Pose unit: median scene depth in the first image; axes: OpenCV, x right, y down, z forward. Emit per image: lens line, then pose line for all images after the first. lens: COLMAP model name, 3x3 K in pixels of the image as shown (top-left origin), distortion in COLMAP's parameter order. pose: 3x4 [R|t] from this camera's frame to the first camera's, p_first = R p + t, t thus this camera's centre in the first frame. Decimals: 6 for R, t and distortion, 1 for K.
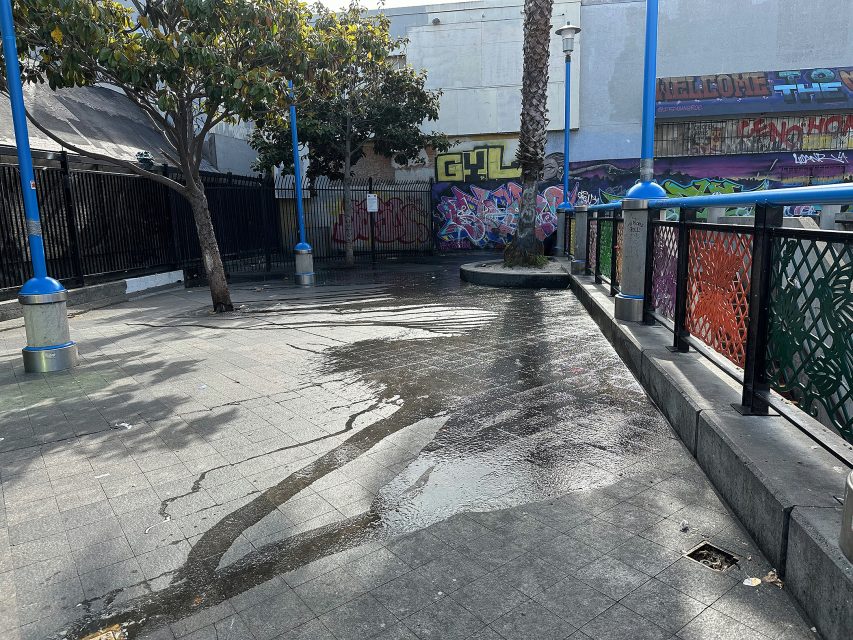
lens RADIAL K [[611.9, 0, 430.7], [0, 611.9, 322.3], [0, 0, 1]] dist [0.024465, -0.019682]
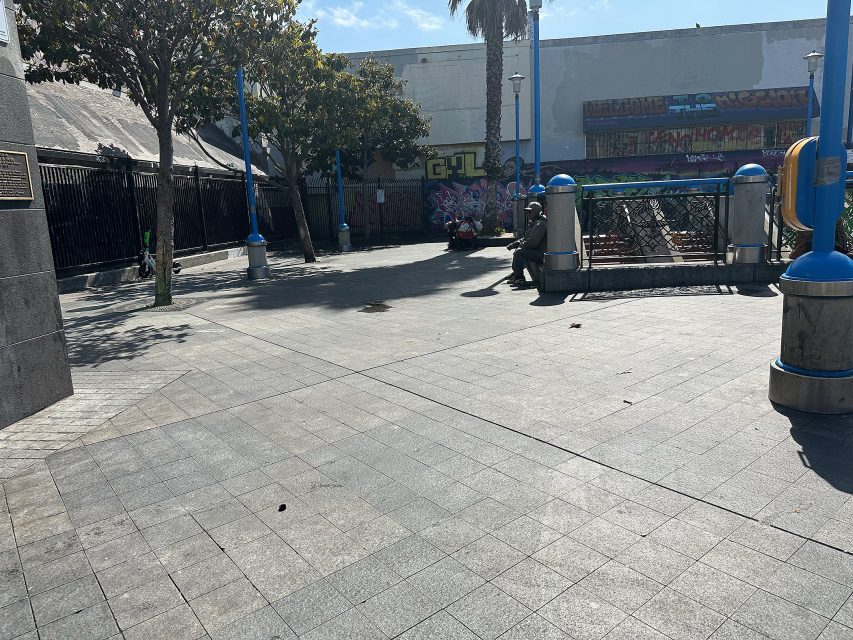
lens RADIAL K [[606.0, 0, 432.4], [0, 606.0, 322.3], [0, 0, 1]] dist [0.006802, -0.030127]
pose [[0.999080, -0.027077, 0.033268, -0.032411], [0.026637, 0.999553, 0.013611, 0.066951], [-0.033622, -0.012712, 0.999354, -0.339546]]
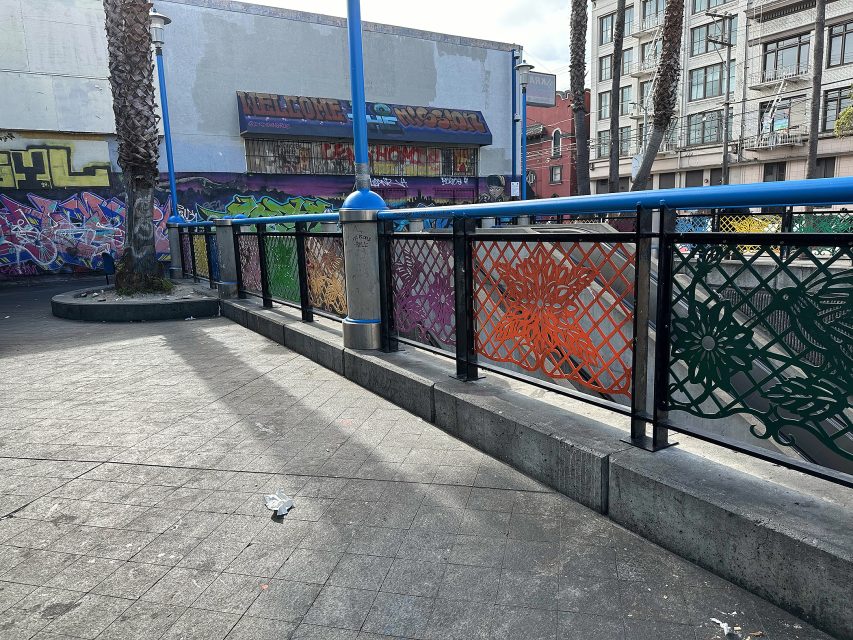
lens RADIAL K [[611.9, 0, 425.0], [0, 611.9, 328.0], [0, 0, 1]] dist [0.024465, -0.019682]
pose [[0.784395, -0.098783, 0.612345, -0.037642], [0.110974, 0.993658, 0.018142, -0.010591], [-0.610254, 0.053723, 0.790382, 0.074379]]
